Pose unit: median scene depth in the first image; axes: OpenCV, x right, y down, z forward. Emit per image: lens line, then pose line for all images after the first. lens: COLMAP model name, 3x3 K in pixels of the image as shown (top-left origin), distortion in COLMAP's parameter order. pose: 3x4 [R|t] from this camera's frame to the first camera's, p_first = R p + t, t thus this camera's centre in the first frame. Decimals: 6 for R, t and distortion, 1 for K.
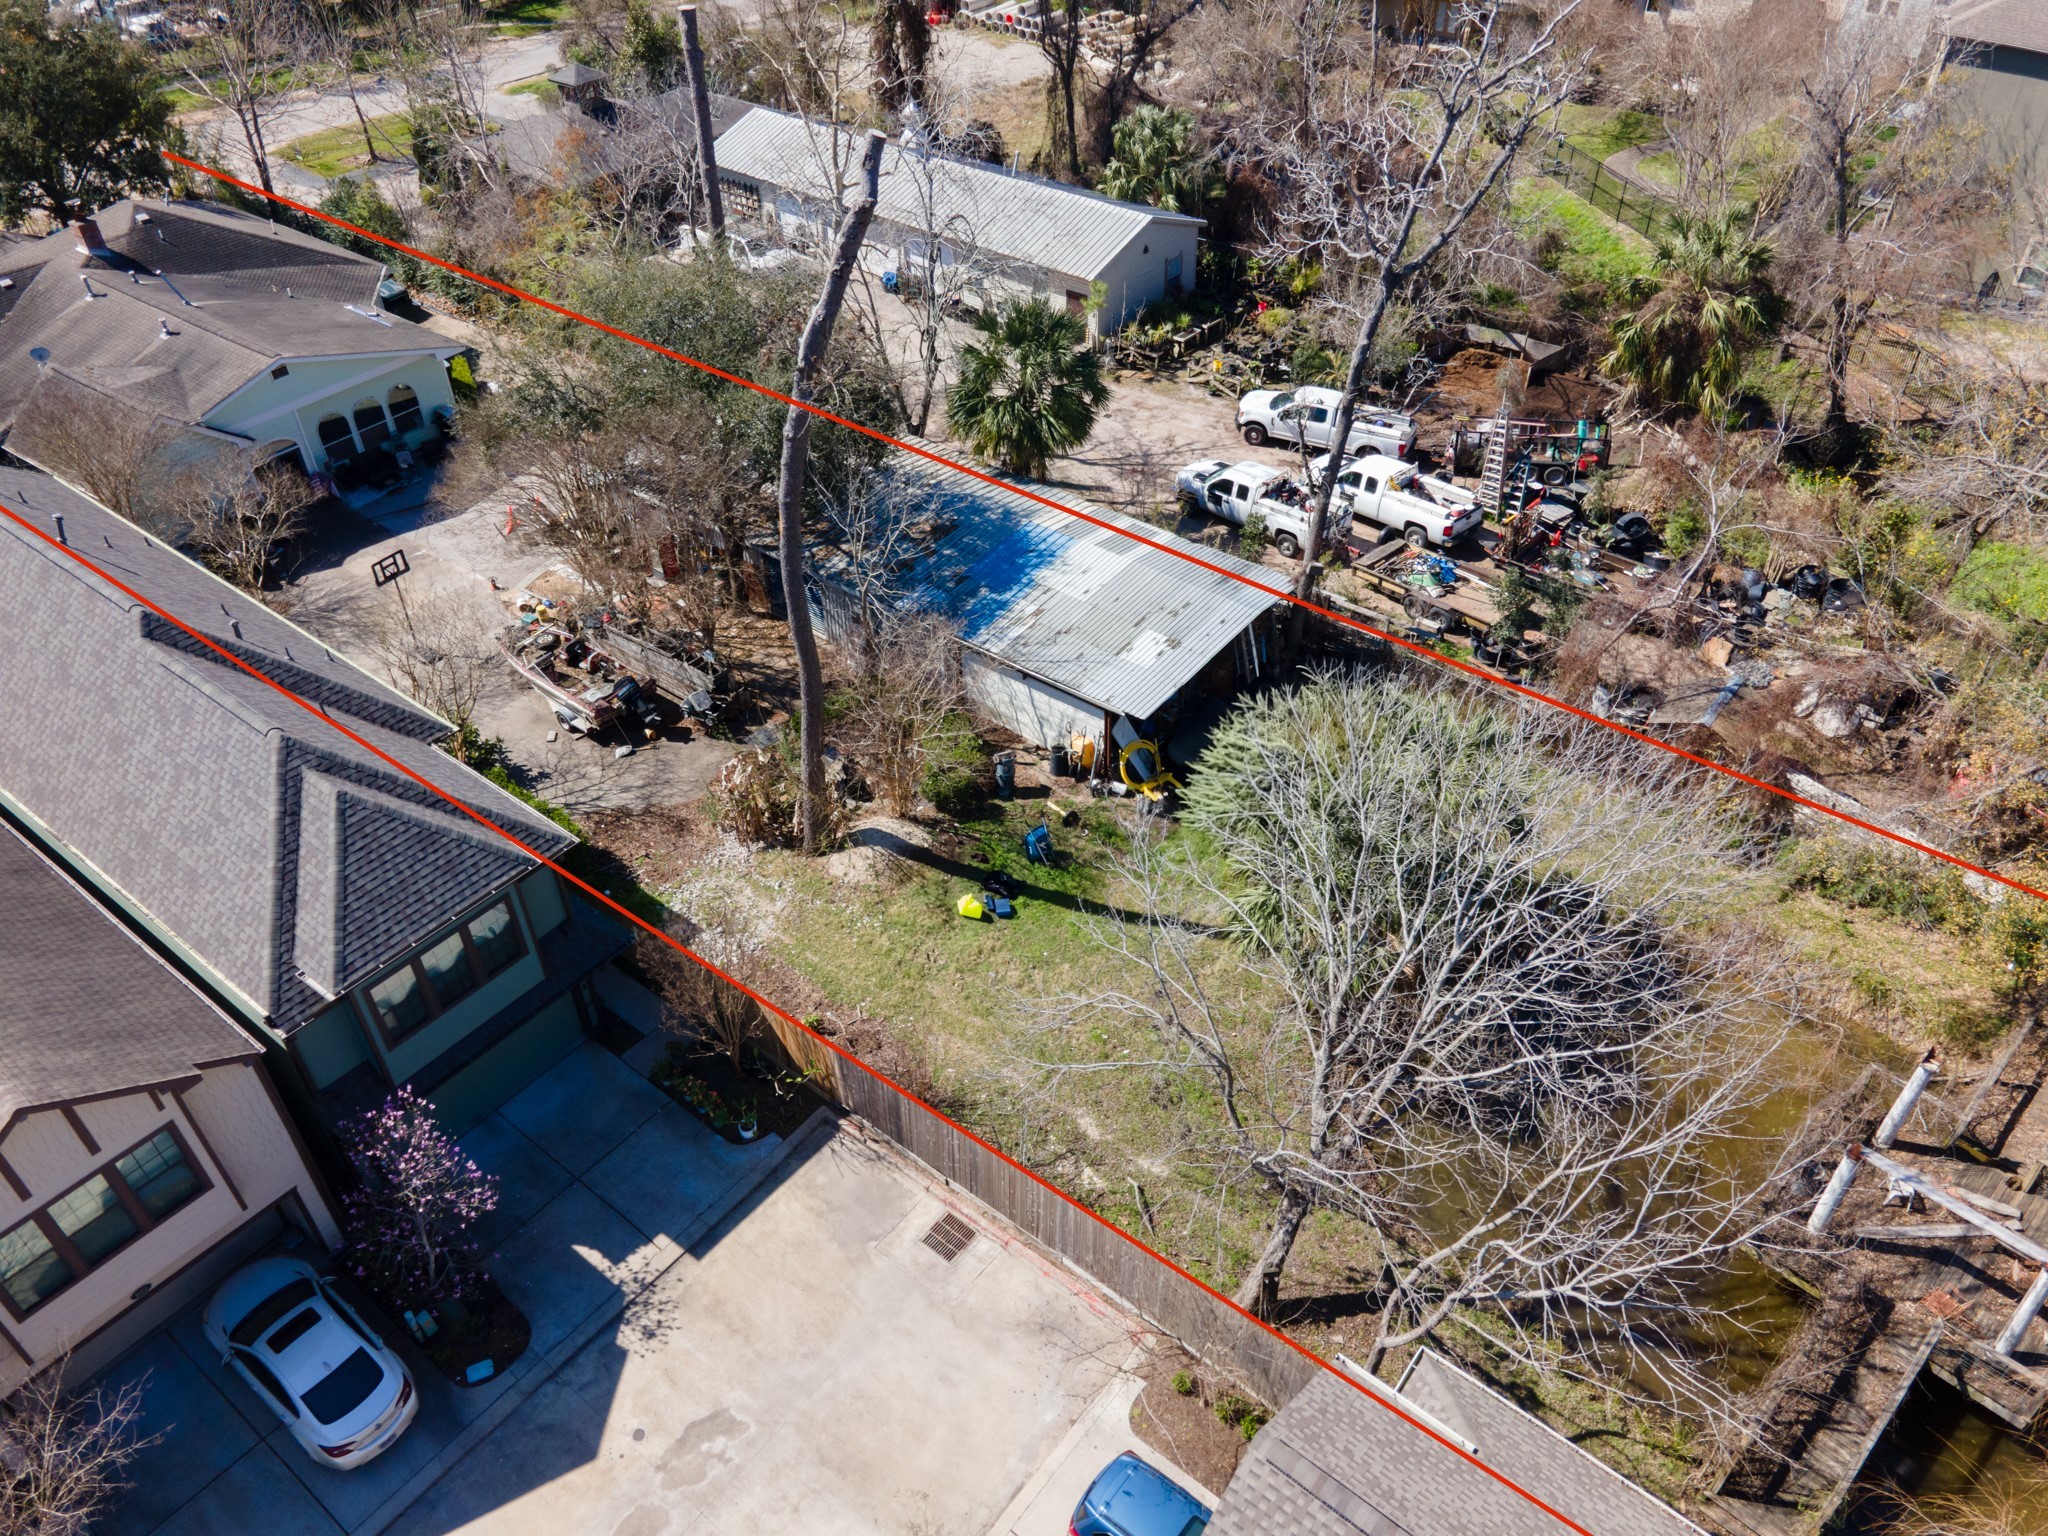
lens RADIAL K [[1491.7, 0, 1025.7], [0, 1491.7, 773.1], [0, 0, 1]] dist [0.046768, 0.000143]
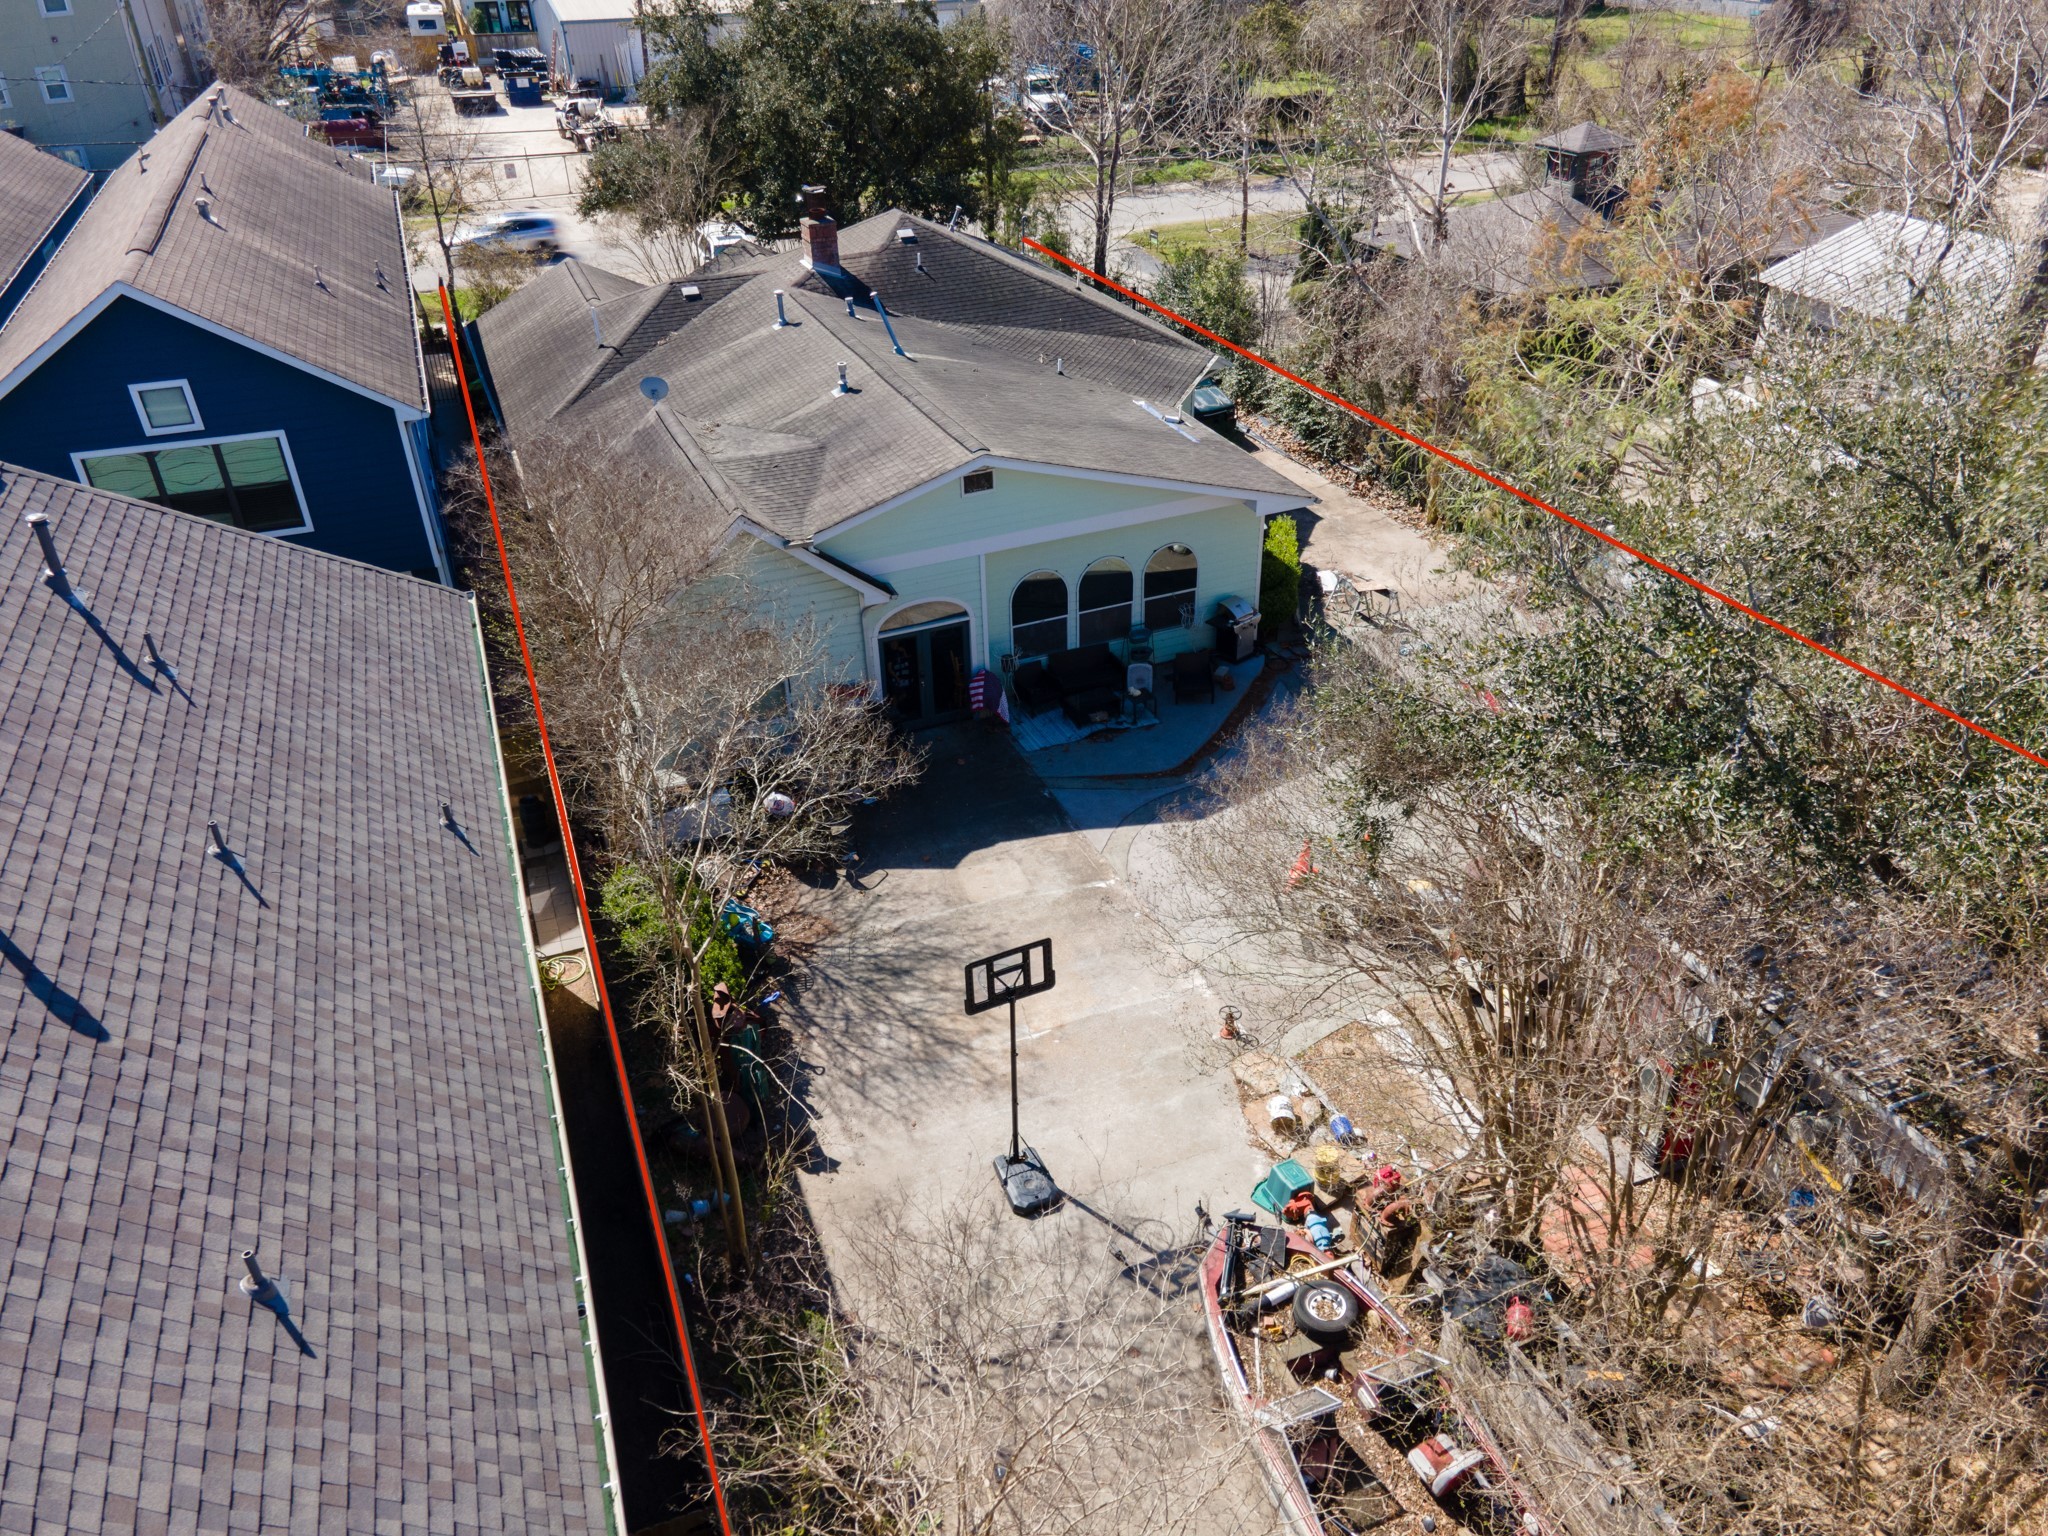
lens RADIAL K [[1491.7, 0, 1014.3], [0, 1491.7, 763.3], [0, 0, 1]] dist [0.046768, 0.000143]
pose [[0.863152, 0.258573, -0.433716, -0.210478], [-0.314654, 0.947213, -0.061493, -0.130732], [0.394920, 0.189548, 0.898949, 0.505382]]
